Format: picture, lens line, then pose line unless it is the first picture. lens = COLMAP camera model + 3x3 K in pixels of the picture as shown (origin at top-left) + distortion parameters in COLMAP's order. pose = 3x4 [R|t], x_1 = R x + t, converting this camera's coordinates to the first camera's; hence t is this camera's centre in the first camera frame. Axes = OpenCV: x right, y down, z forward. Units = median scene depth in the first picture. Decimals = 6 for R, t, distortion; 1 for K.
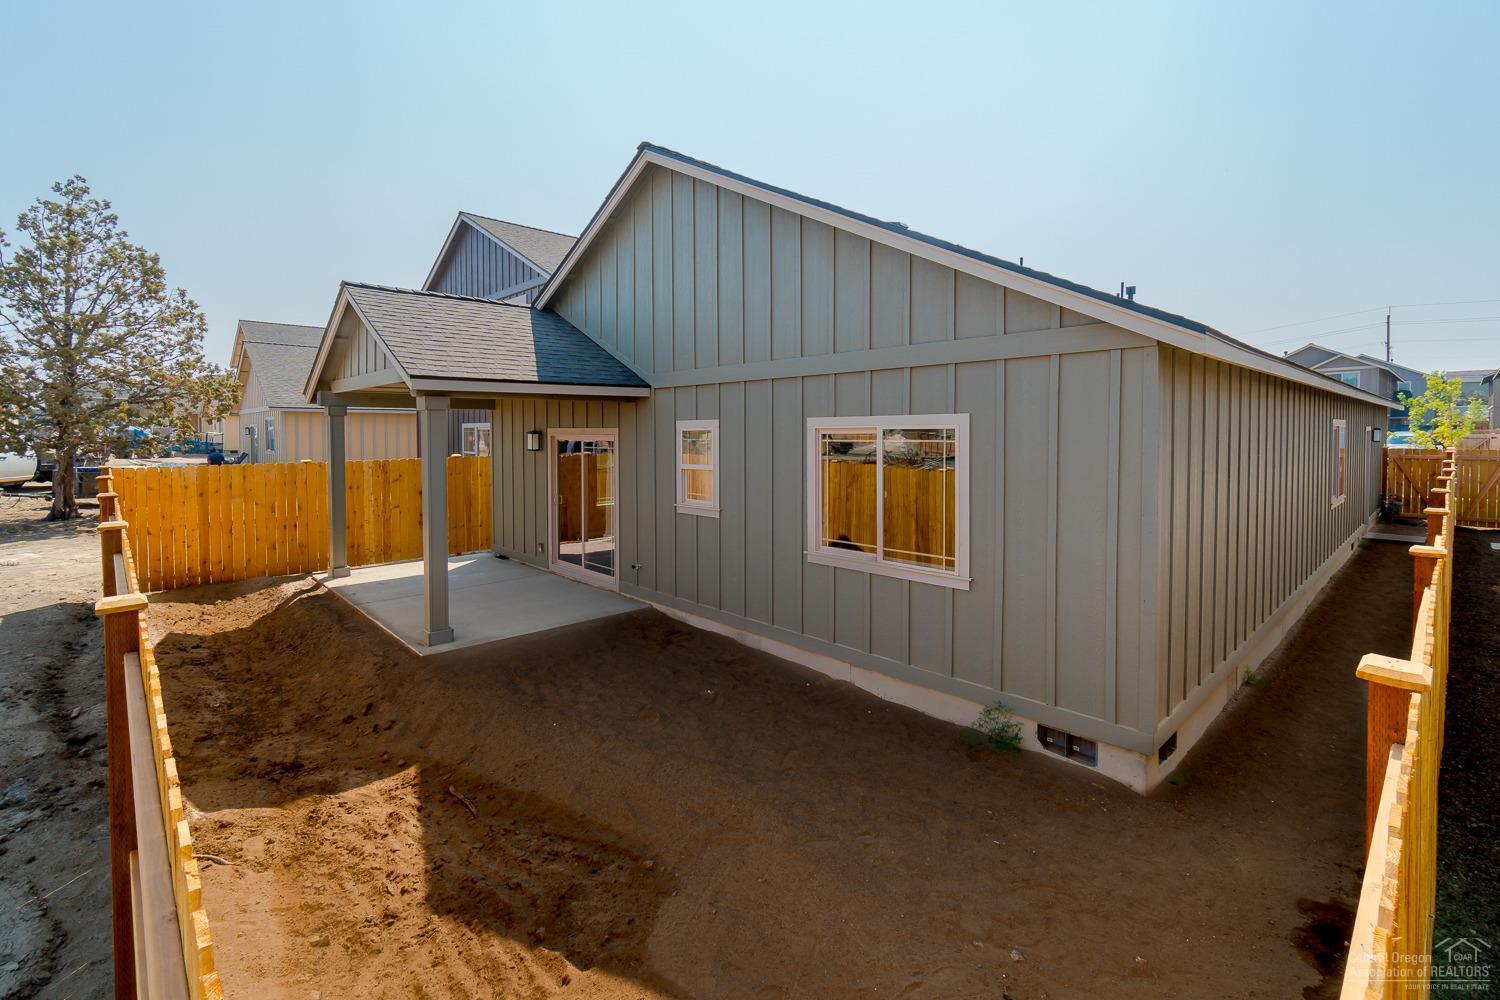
lens RADIAL K [[642.8, 0, 750.0], [0, 642.8, 500.0], [0, 0, 1]] dist [-0.000107, -0.000012]
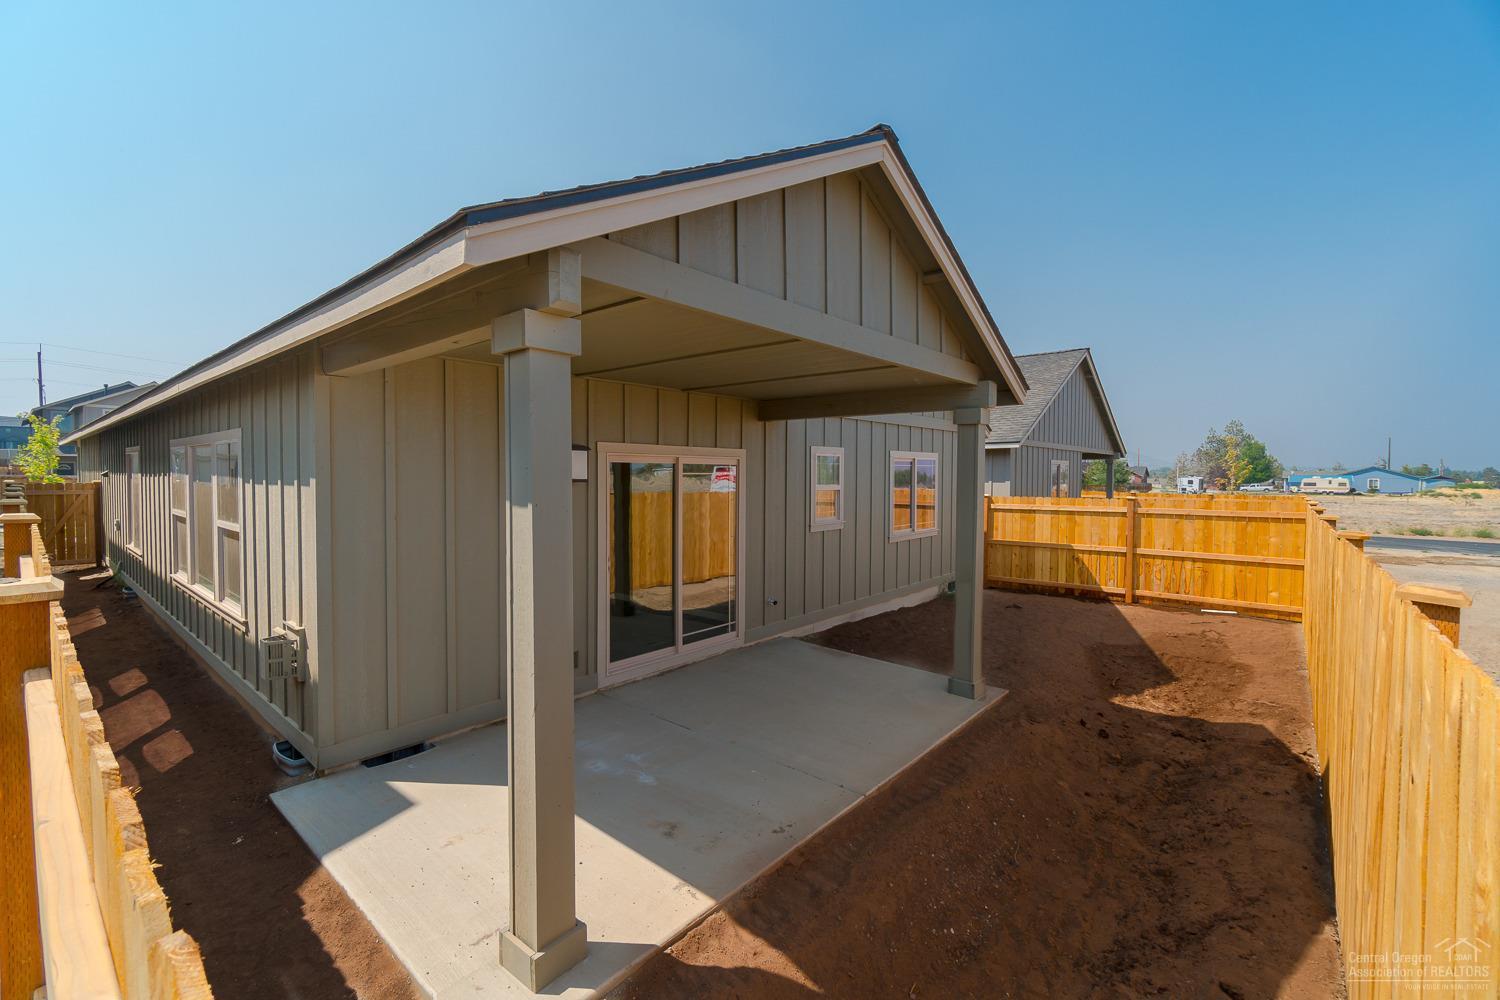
lens RADIAL K [[642.8, 0, 750.0], [0, 642.8, 500.0], [0, 0, 1]] dist [-0.000107, -0.000012]
pose [[-0.090896, -0.037104, 0.995169, -1.012276], [0.102354, 0.993665, 0.046396, -0.081372], [-0.990587, 0.106076, -0.086523, 1.035254]]
